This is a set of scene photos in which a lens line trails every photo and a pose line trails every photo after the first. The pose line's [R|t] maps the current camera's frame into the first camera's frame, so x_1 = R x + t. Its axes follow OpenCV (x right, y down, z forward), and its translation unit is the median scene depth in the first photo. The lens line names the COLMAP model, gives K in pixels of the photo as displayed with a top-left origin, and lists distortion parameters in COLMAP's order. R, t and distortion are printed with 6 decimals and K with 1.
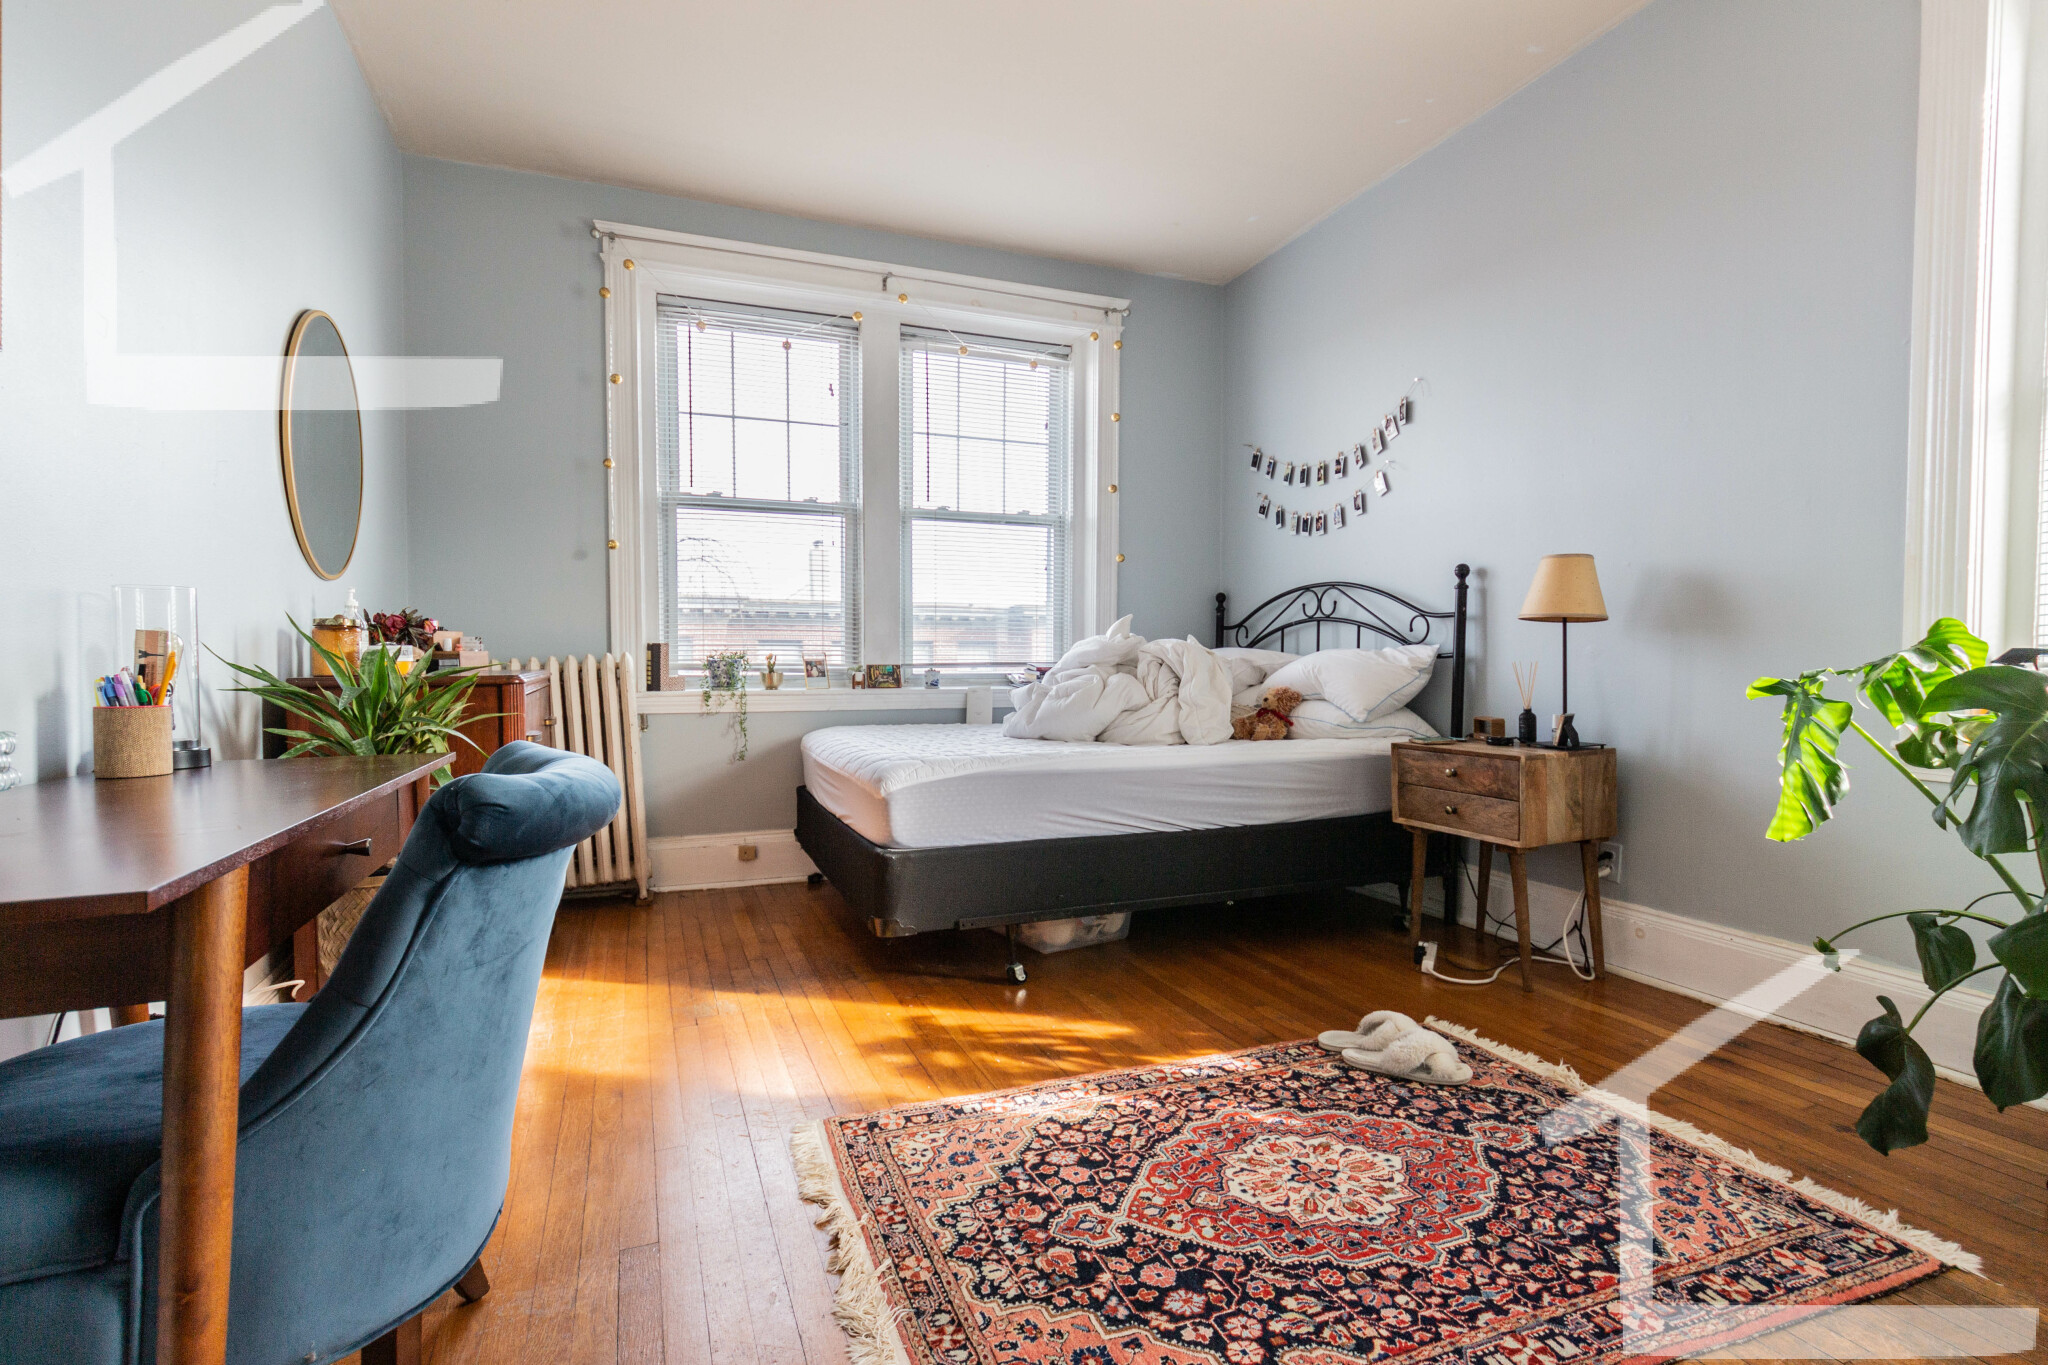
lens RADIAL K [[975.3, 0, 1026.5], [0, 975.3, 687.6], [0, 0, 1]] dist [-0.017681, -0.000412]
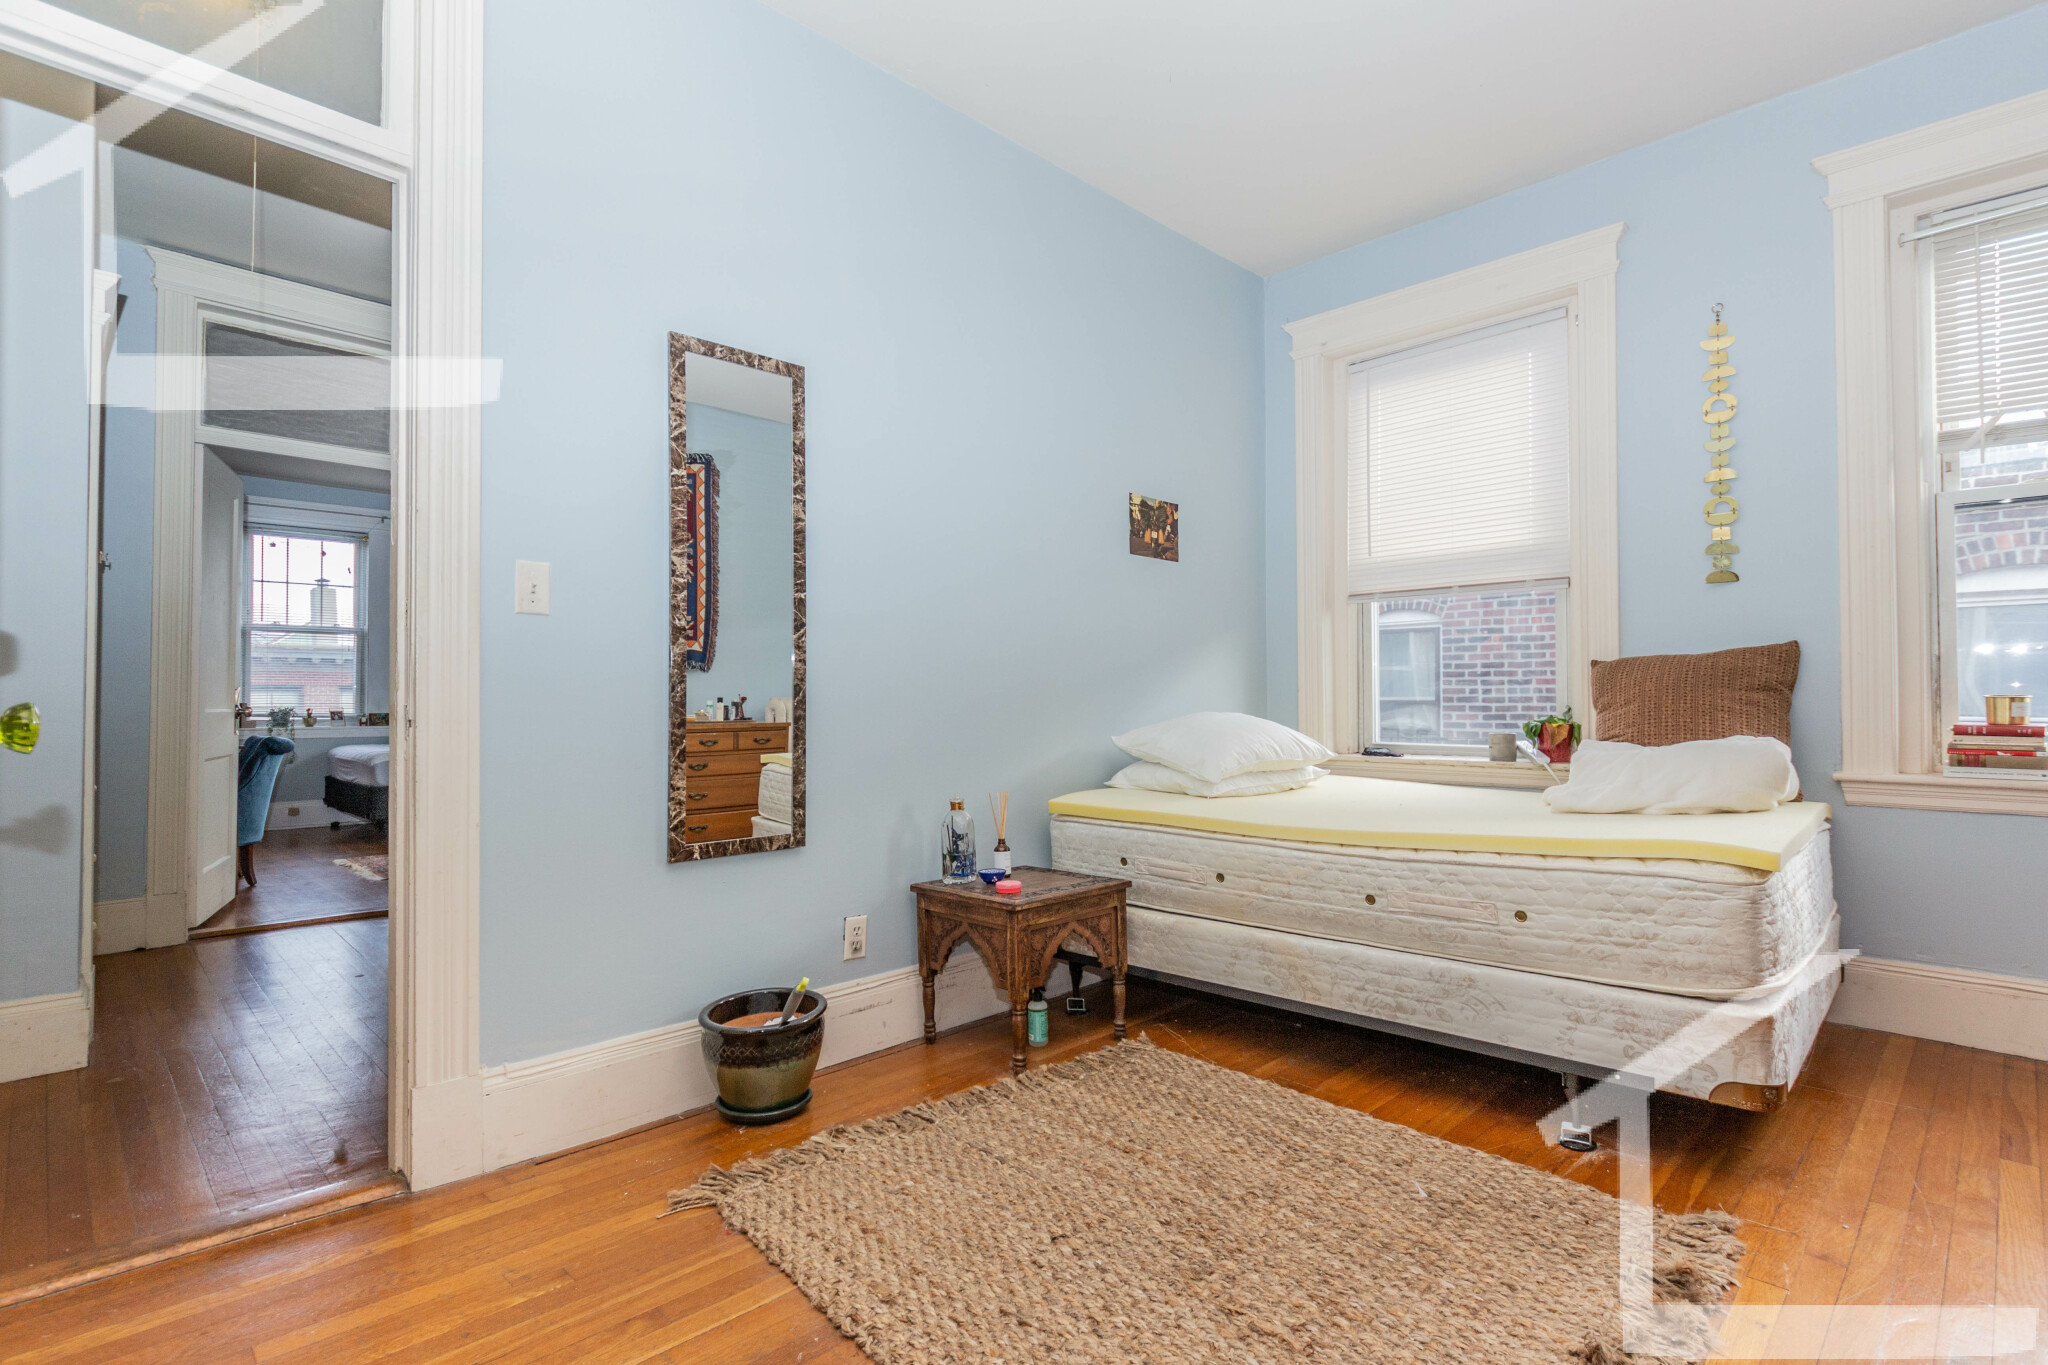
lens RADIAL K [[975.3, 0, 1042.9], [0, 975.3, 677.1], [0, 0, 1]] dist [-0.017681, -0.000412]
pose [[0.906742, 0.008199, 0.421607, 0.239872], [0.014641, 0.998596, -0.050907, 0.021969], [-0.421432, 0.052333, 0.905349, -1.304732]]
